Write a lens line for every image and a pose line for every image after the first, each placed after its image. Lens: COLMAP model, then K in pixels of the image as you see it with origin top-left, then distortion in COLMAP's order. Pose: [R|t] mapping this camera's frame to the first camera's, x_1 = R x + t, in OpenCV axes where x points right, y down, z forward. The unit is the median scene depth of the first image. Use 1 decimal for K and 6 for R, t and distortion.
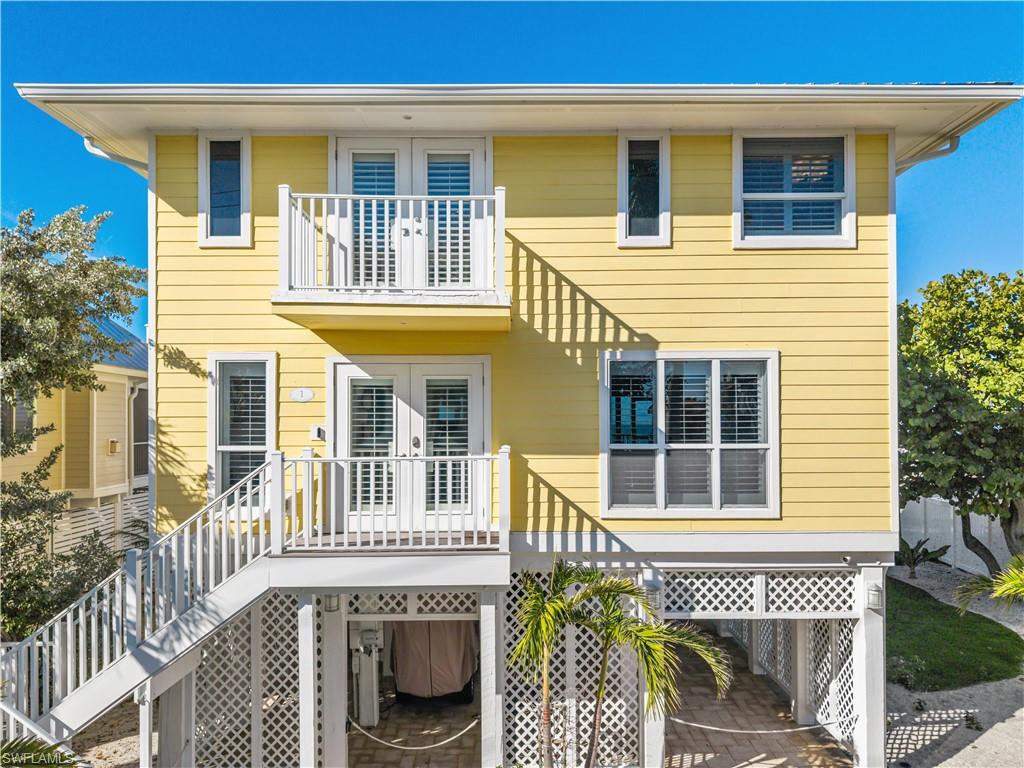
lens RADIAL K [[814.0, 0, 512.0], [0, 814.0, 384.0], [0, 0, 1]] dist [0.066012, -0.141485]
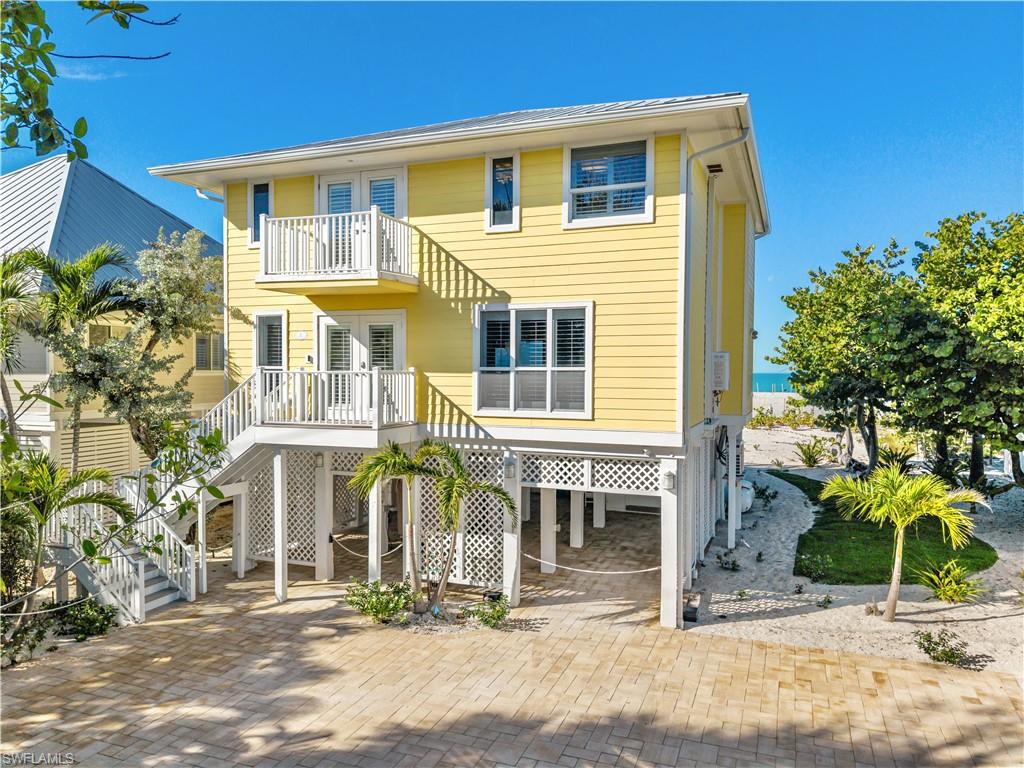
lens RADIAL K [[743.3, 0, 512.0], [0, 743.3, 384.0], [0, 0, 1]] dist [0.018066, -0.000196]
pose [[0.932883, 0.011519, -0.359994, 0.664283], [0.006042, 0.998847, 0.047619, 0.040955], [0.360128, -0.046598, 0.931738, -0.244962]]
